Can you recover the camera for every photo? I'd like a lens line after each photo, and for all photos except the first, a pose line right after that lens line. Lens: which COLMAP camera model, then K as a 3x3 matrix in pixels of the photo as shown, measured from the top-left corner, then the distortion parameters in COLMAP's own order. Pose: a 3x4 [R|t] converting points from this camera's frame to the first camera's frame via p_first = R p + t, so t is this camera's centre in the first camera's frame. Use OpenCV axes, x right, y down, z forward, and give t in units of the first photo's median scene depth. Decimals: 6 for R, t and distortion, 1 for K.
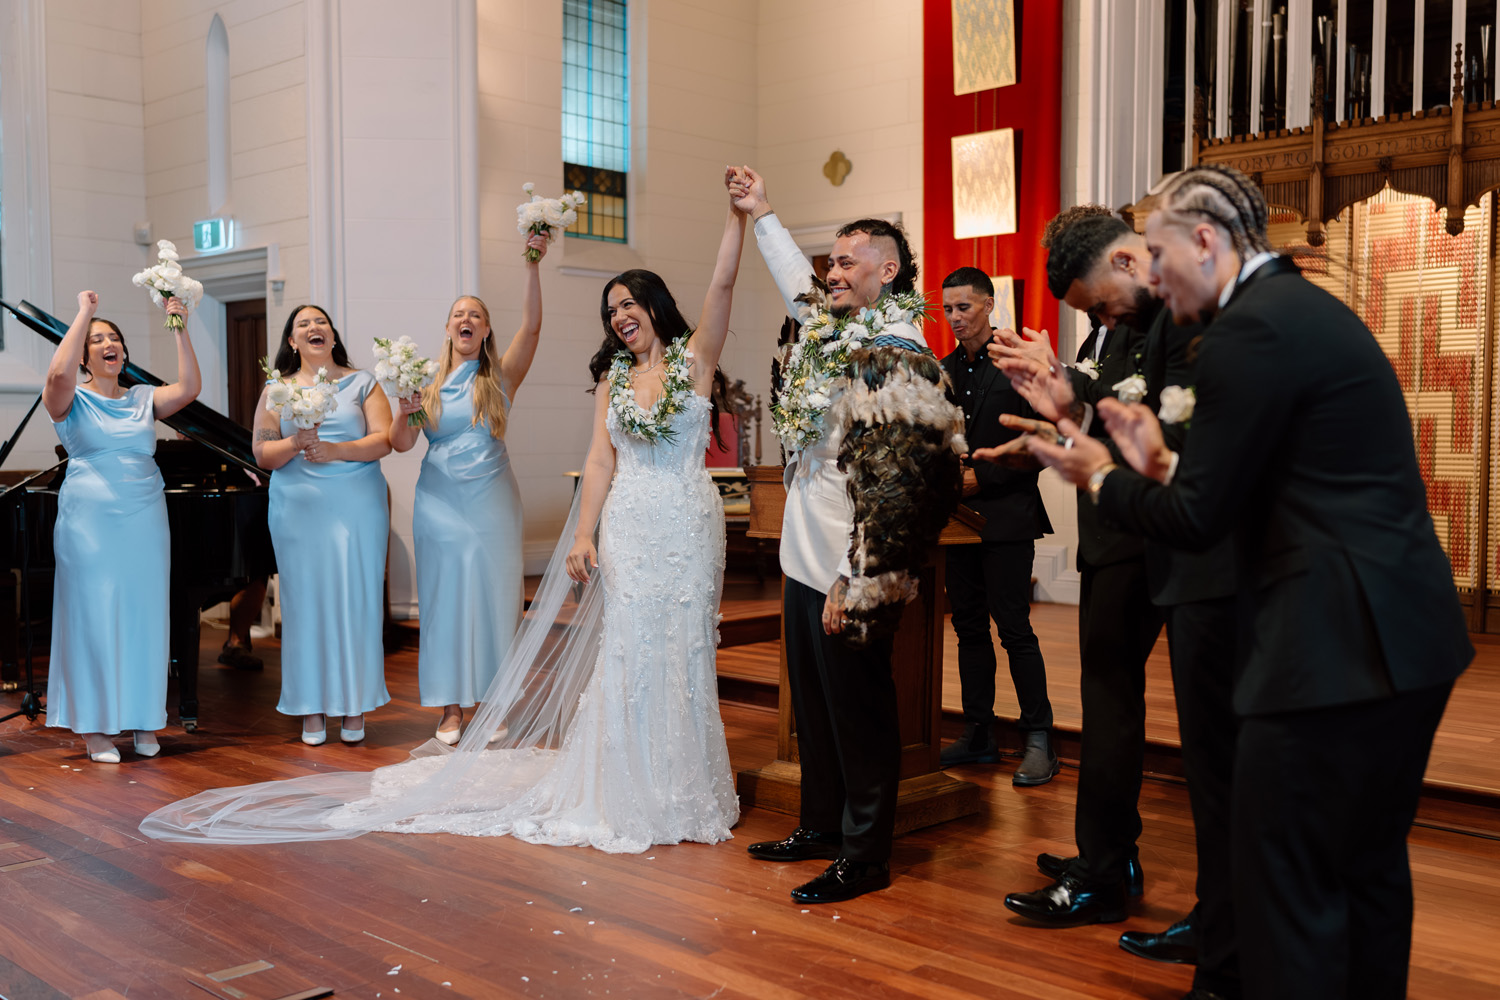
lens RADIAL K [[1510.2, 0, 809.6], [0, 1510.2, 528.7], [0, 0, 1]] dist [-0.002572, -0.001332]
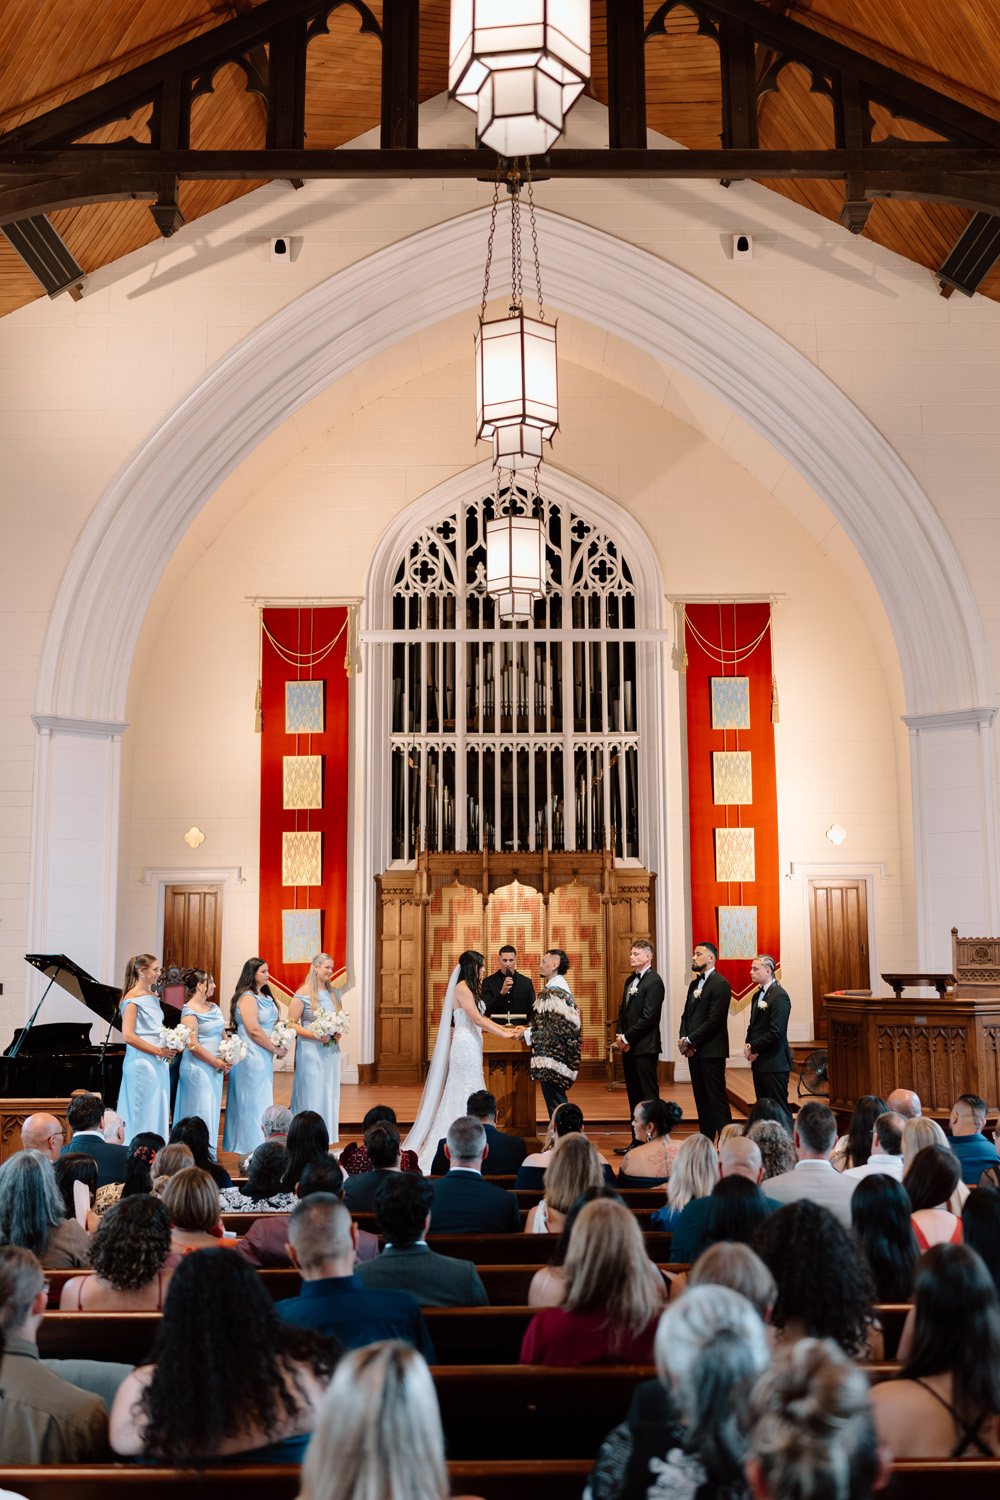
lens RADIAL K [[1510.2, 0, 529.1], [0, 1510.2, 779.7], [0, 0, 1]] dist [-0.002572, -0.001332]
pose [[0.718869, 0.072553, 0.691349, -0.997874], [0.050305, 0.986501, -0.155836, -0.018537], [-0.693323, 0.146804, 0.705515, -0.539549]]
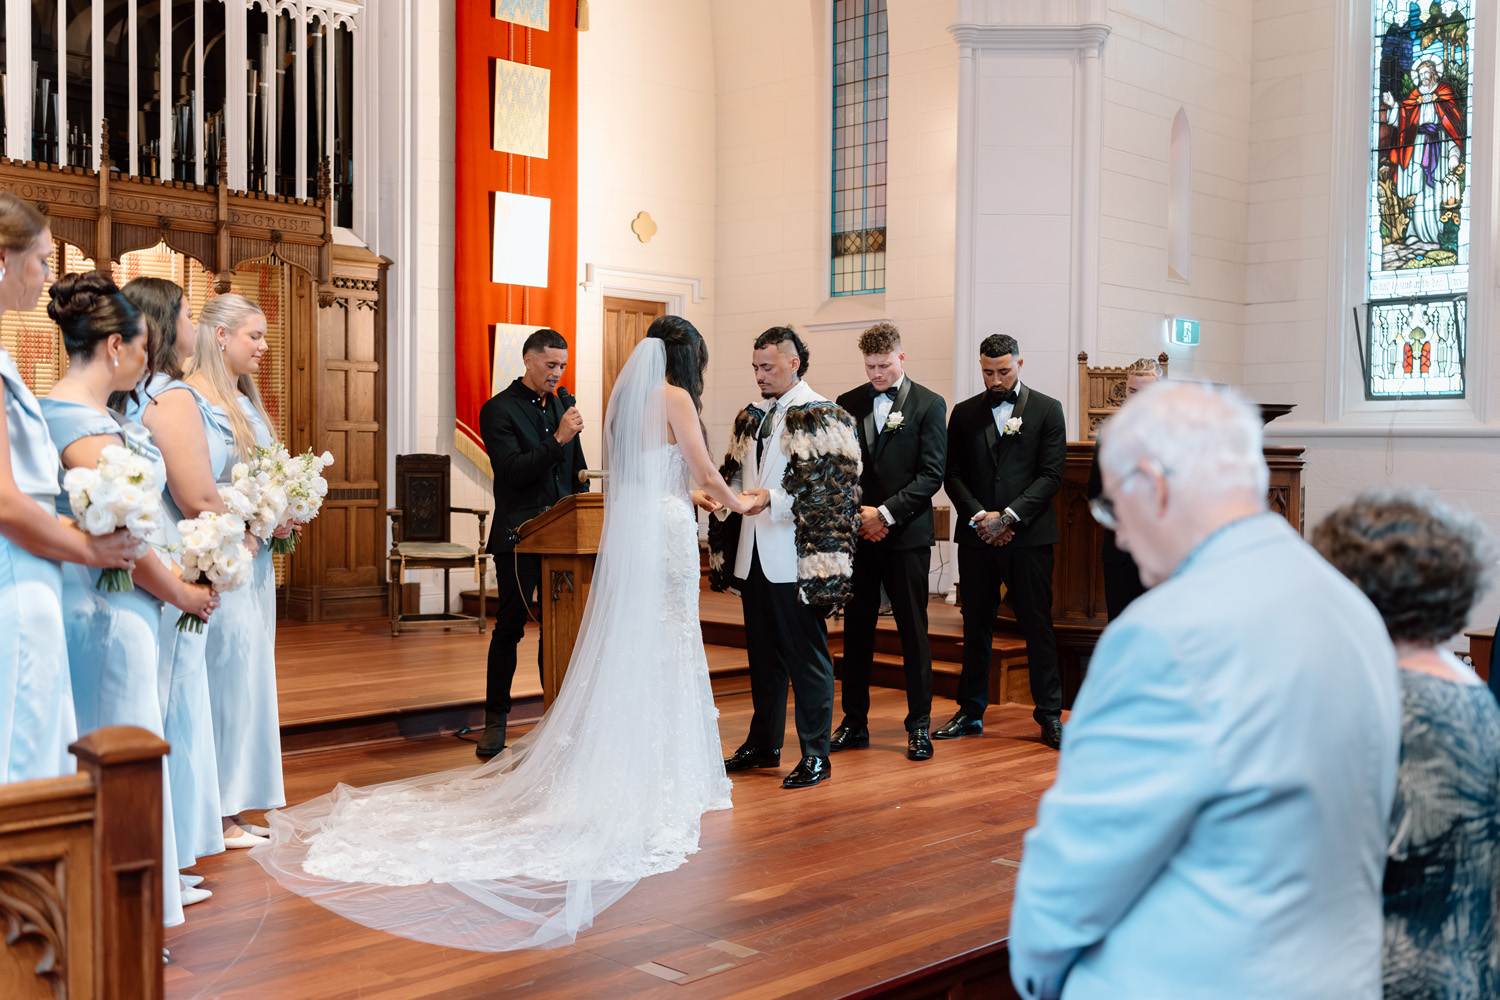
lens RADIAL K [[1510.2, 0, 809.6], [0, 1510.2, 528.7], [0, 0, 1]] dist [-0.002572, -0.001332]
pose [[0.038196, -0.045069, 0.998253, -0.624929], [0.056680, 0.997472, 0.042865, -0.027291], [-0.997661, 0.054944, 0.040654, 0.403578]]
